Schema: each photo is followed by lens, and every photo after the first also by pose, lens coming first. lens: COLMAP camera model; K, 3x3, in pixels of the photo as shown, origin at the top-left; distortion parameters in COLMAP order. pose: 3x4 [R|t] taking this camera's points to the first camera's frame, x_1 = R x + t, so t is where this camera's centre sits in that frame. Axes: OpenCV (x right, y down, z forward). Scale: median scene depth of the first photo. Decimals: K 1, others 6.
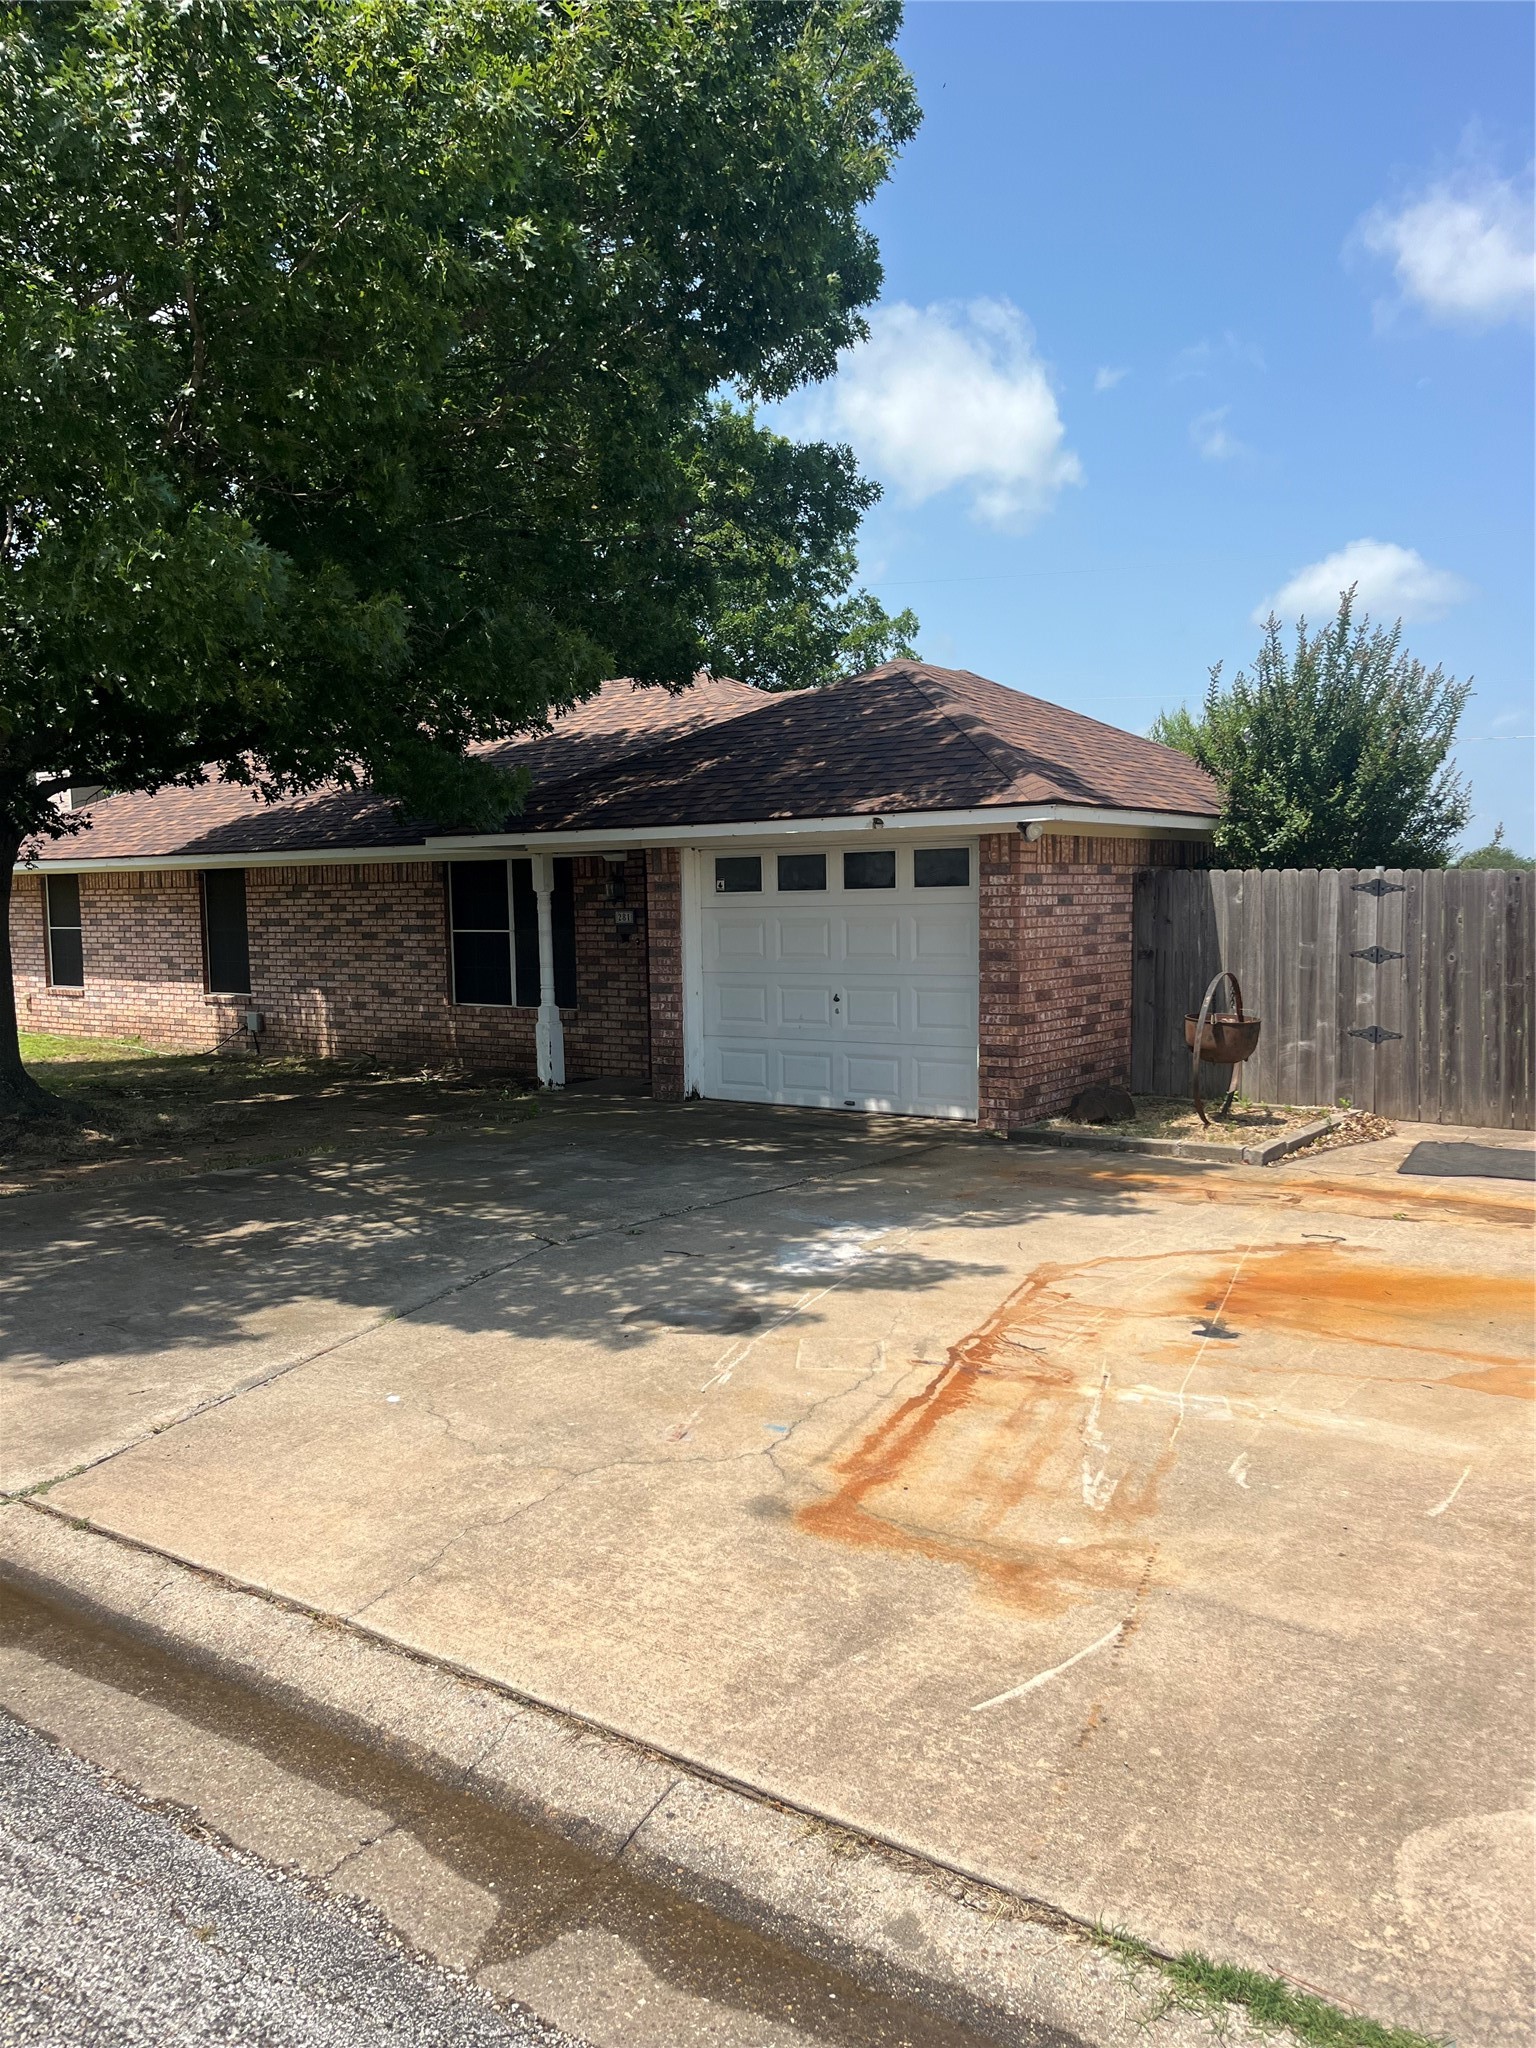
lens RADIAL K [[1556.9, 0, 784.2], [0, 1556.9, 1035.0], [0, 0, 1]] dist [0.120977, -0.323907]
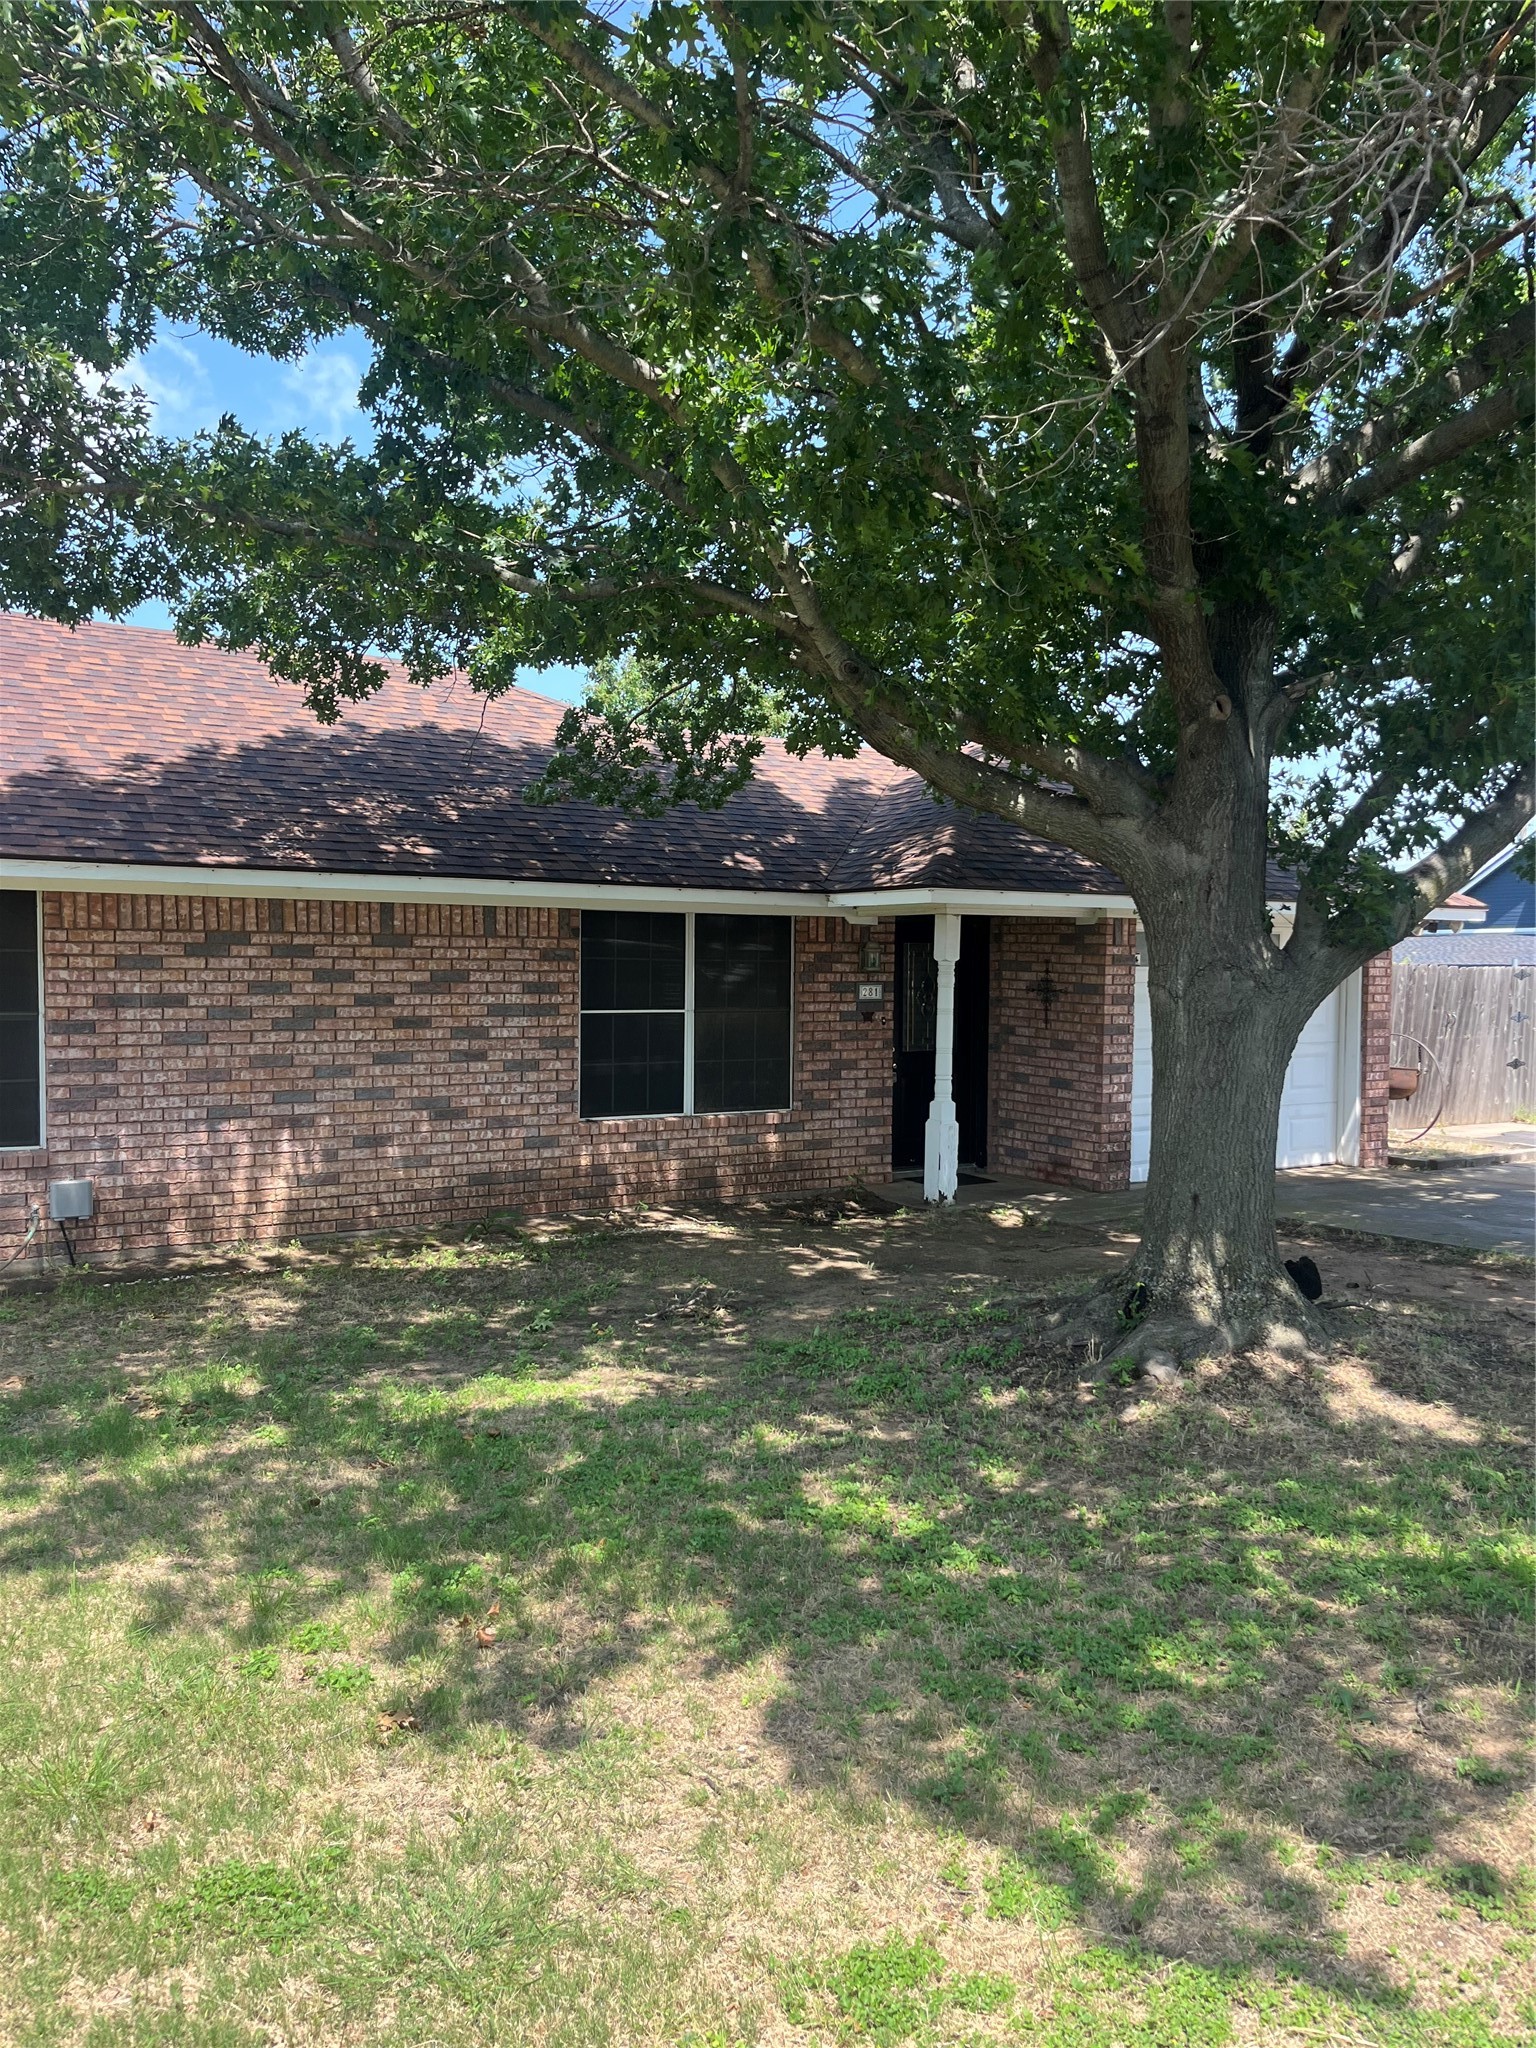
lens RADIAL K [[1556.9, 0, 784.2], [0, 1556.9, 1035.0], [0, 0, 1]] dist [0.120977, -0.323907]
pose [[0.353859, -0.024112, 0.934988, -0.790115], [0.068073, 0.997680, -0.000034, -0.049252], [-0.932818, 0.063659, 0.354680, 0.661918]]
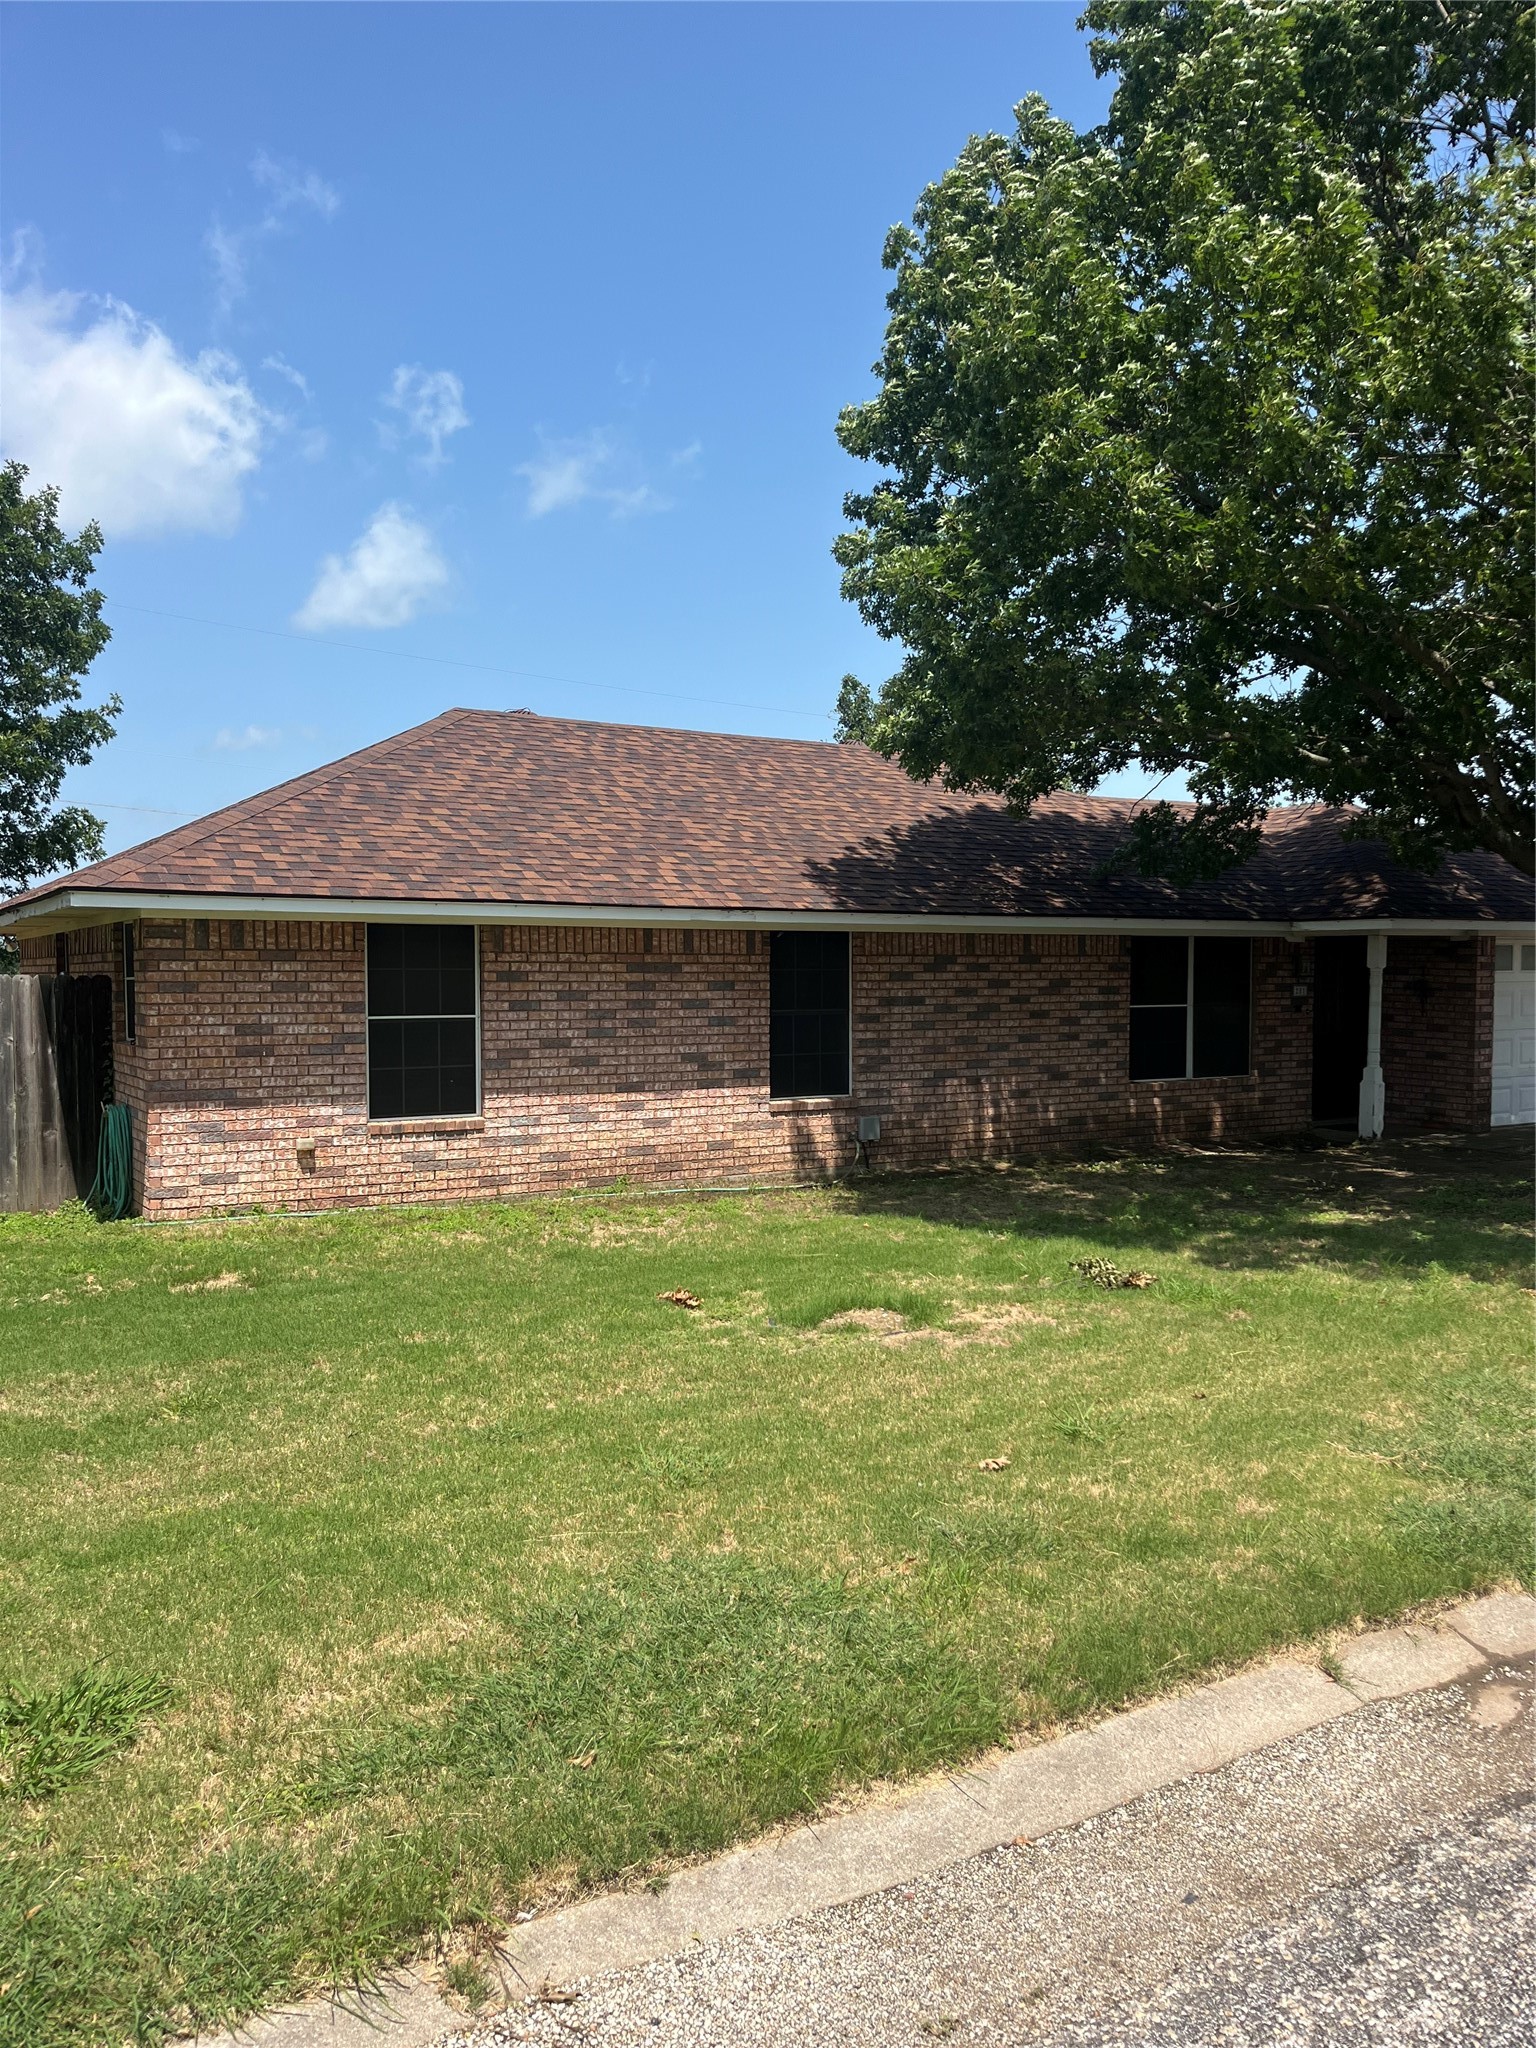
lens RADIAL K [[1556.9, 0, 784.2], [0, 1556.9, 1035.0], [0, 0, 1]] dist [0.120977, -0.323907]
pose [[0.368765, -0.023887, 0.929216, -1.166811], [0.078262, 0.996918, -0.005432, -0.058812], [-0.926222, 0.074725, 0.369498, 0.817762]]
